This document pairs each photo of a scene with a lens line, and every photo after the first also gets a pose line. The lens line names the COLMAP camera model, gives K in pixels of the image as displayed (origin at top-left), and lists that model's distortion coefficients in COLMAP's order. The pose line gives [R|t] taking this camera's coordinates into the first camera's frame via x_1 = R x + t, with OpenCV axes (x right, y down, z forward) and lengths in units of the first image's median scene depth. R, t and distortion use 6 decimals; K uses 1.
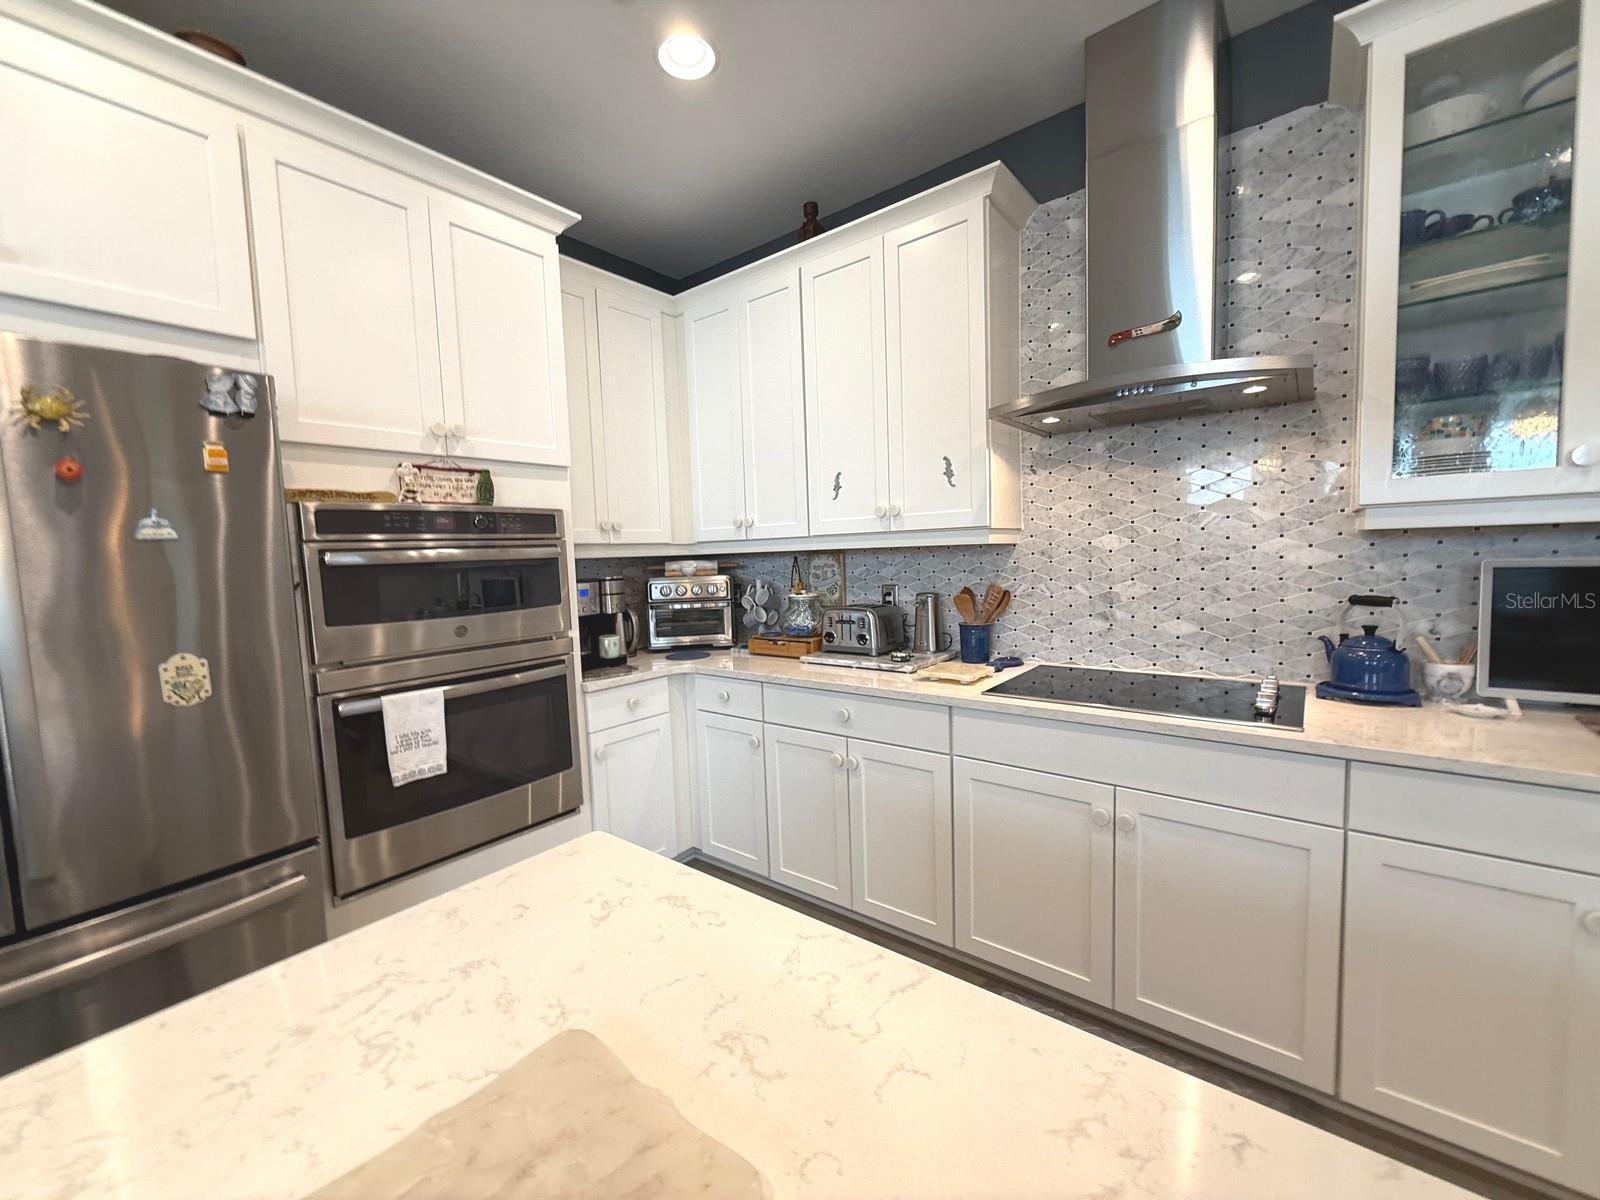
lens RADIAL K [[641.5, 0, 802.7], [0, 641.5, 598.8], [0, 0, 1]] dist [-0.000788, 0.000364]
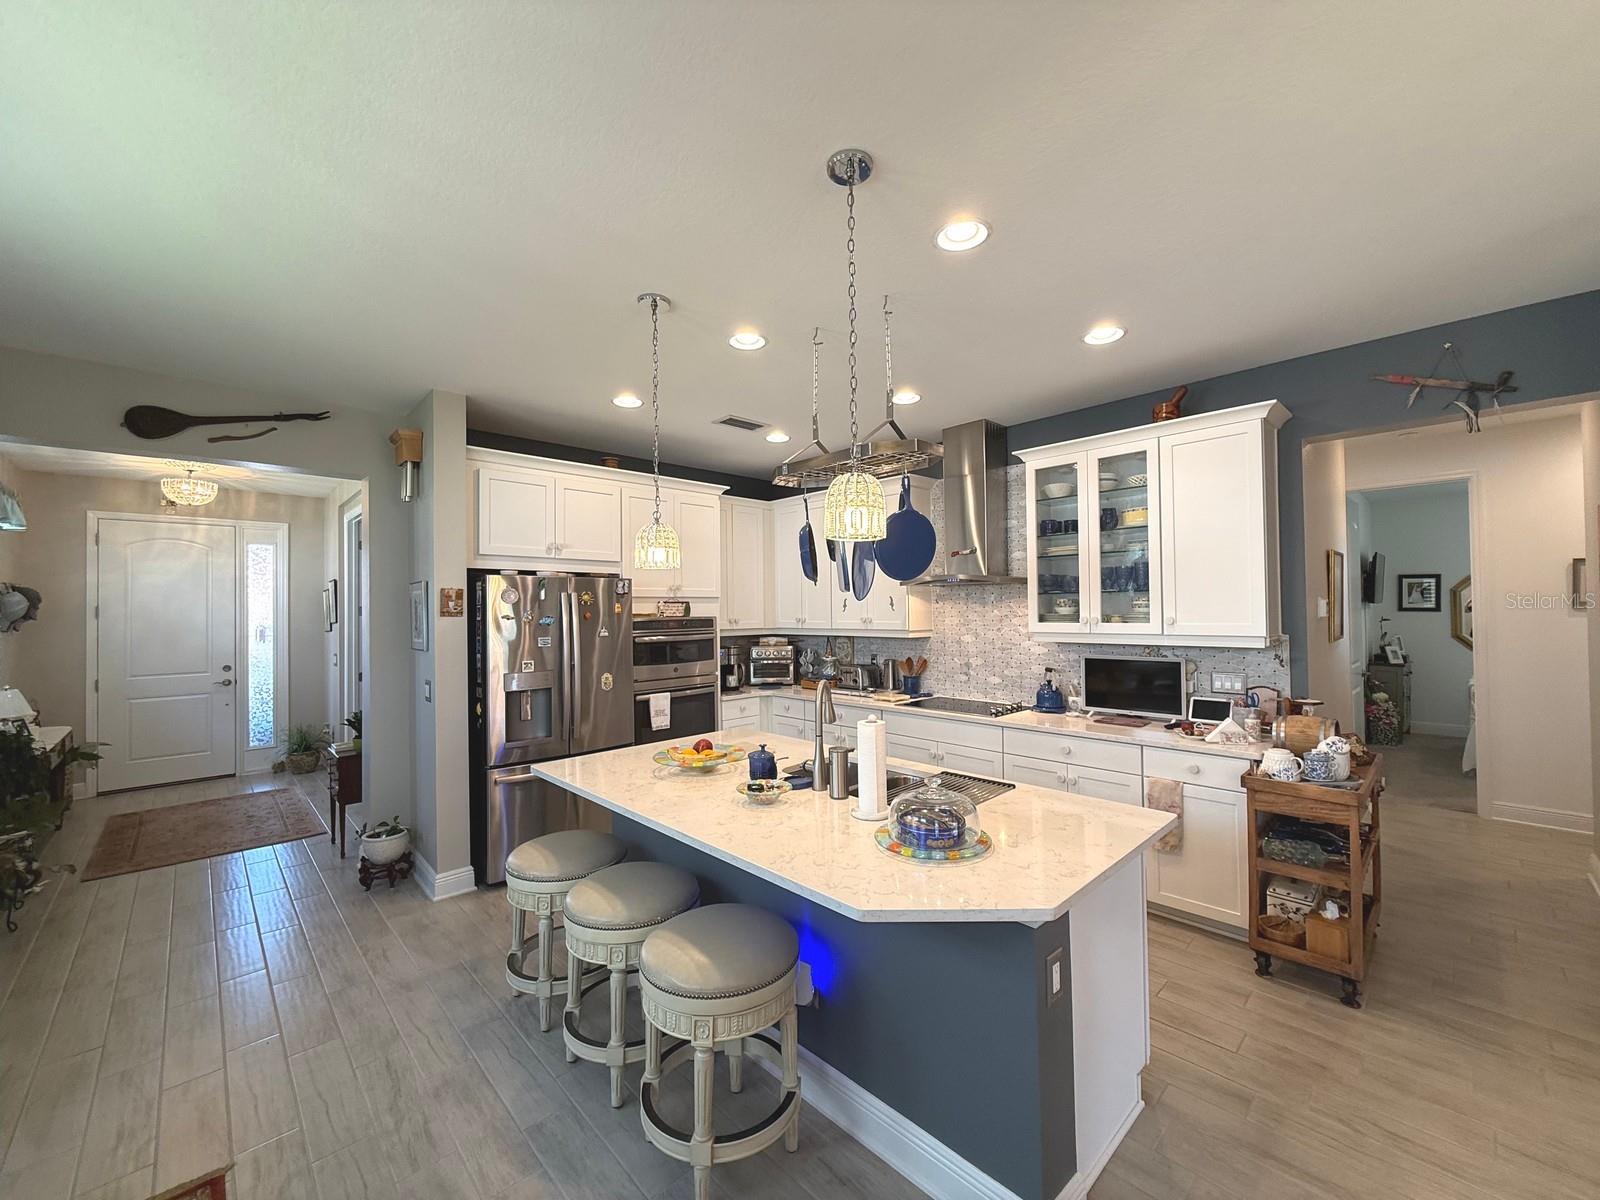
lens RADIAL K [[641.5, 0, 803.0], [0, 641.5, 600.2], [0, 0, 1]] dist [-0.000788, 0.000364]
pose [[0.990753, 0.020314, -0.134149, 0.223958], [-0.031402, 0.996214, -0.081064, -0.025928], [0.131994, 0.084527, 0.987640, -1.179474]]
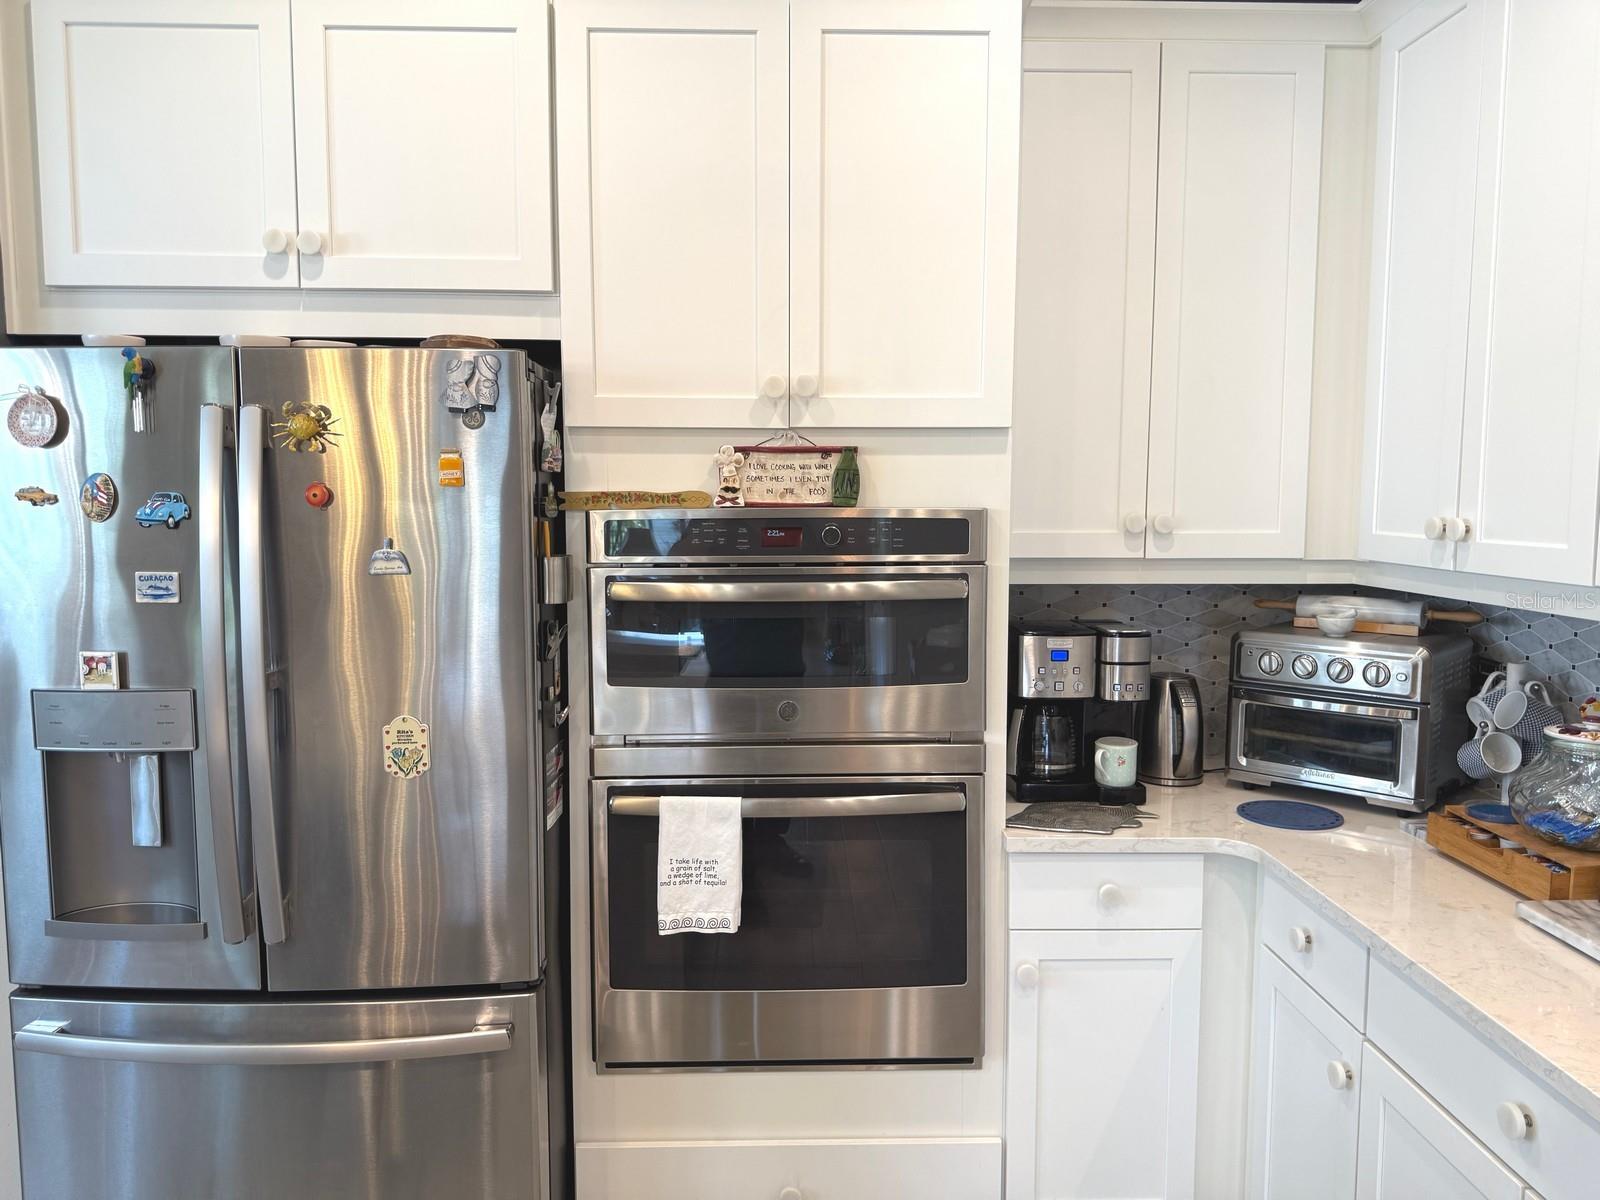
lens RADIAL K [[1125.8, 0, 806.5], [0, 1125.8, 601.0], [0, 0, 1]] dist [0.055669, -0.054630]
pose [[0.639086, 0.104097, -0.762059, 0.262251], [-0.077708, 0.994468, 0.070676, -0.120278], [0.765200, 0.014050, 0.643639, 0.283109]]
